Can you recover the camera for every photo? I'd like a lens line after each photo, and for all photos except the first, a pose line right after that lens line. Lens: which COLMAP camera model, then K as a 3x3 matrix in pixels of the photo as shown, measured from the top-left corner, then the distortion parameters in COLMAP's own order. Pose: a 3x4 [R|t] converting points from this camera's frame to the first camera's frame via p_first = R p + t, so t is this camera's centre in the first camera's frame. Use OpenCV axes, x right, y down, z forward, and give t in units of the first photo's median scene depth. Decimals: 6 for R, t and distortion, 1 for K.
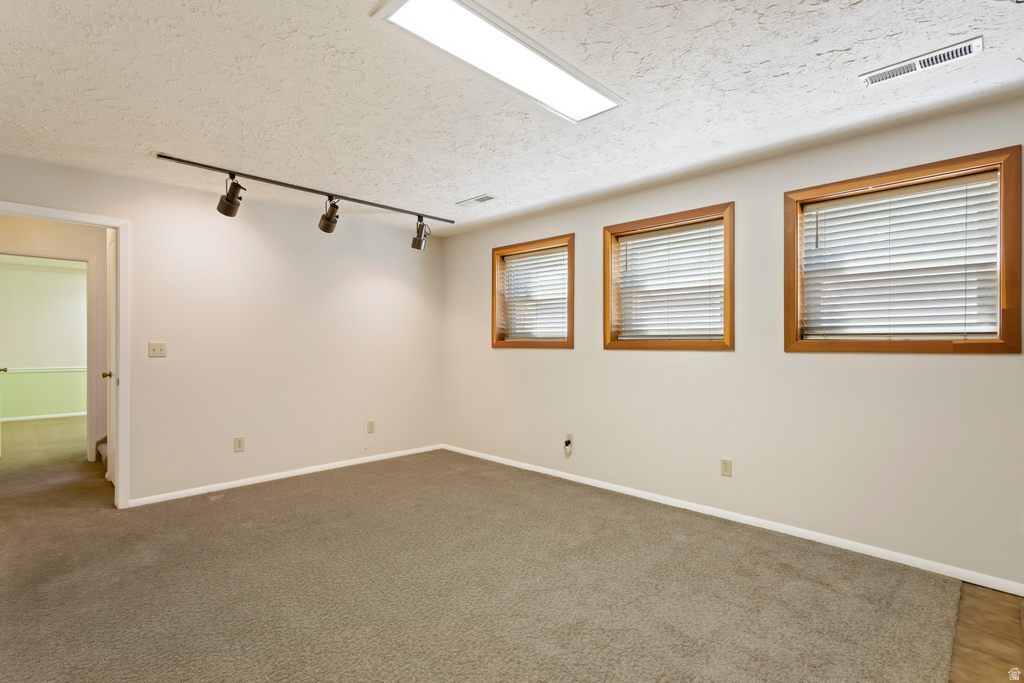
lens RADIAL K [[490.5, 0, 503.6], [0, 490.5, 342.5], [0, 0, 1]] dist [0.004742, -0.000063]
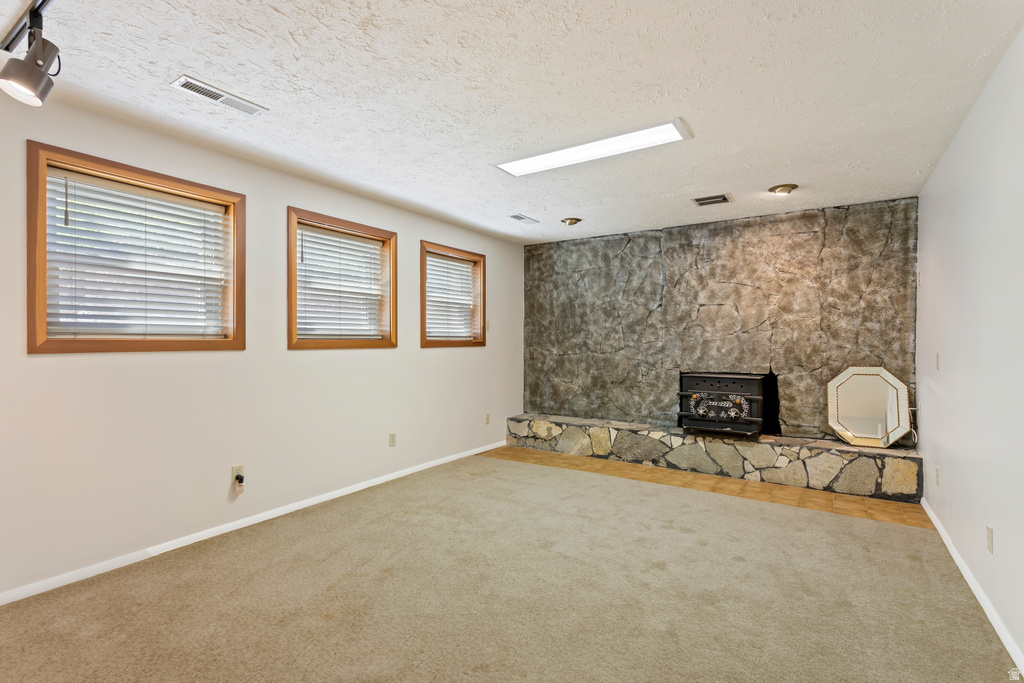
lens RADIAL K [[490.5, 0, 503.6], [0, 490.5, 342.5], [0, 0, 1]] dist [0.004742, -0.000063]
pose [[-0.205090, -0.003814, 0.978736, -0.735927], [0.001552, 0.999990, 0.004222, -0.001648], [-0.978742, 0.002385, -0.205082, 0.843765]]
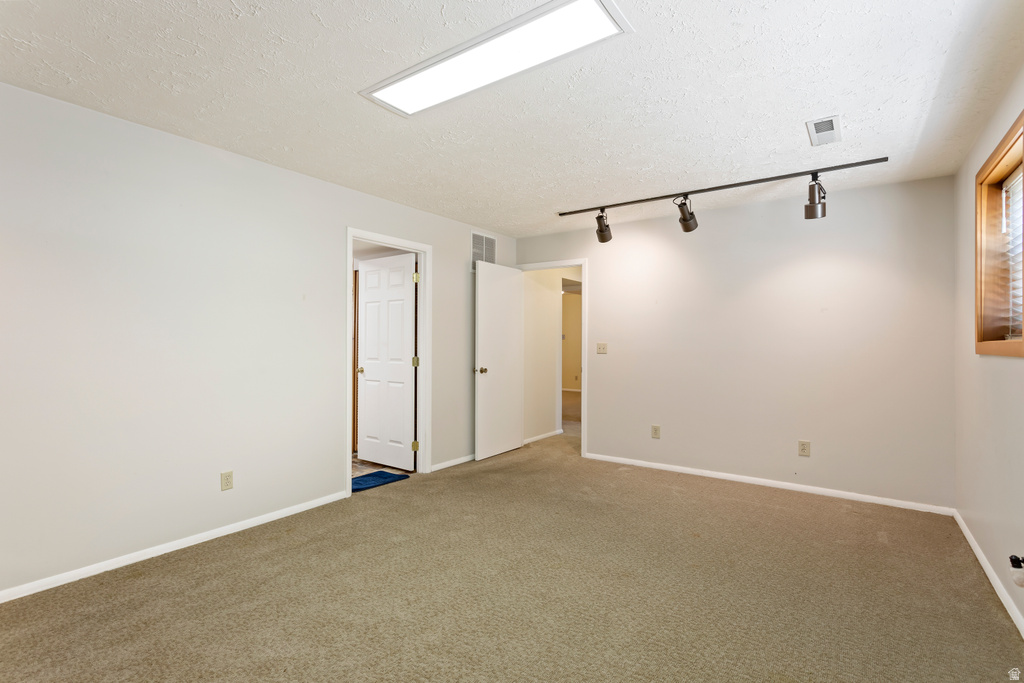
lens RADIAL K [[486.9, 0, 512.0], [0, 486.9, 341.5], [0, 0, 1]] dist [0.002869, -0.000076]
pose [[0.171059, -0.002810, -0.985257, 0.564621], [-0.005232, 0.999979, -0.003760, 0.001735], [0.985247, 0.005798, 0.171041, 0.503427]]
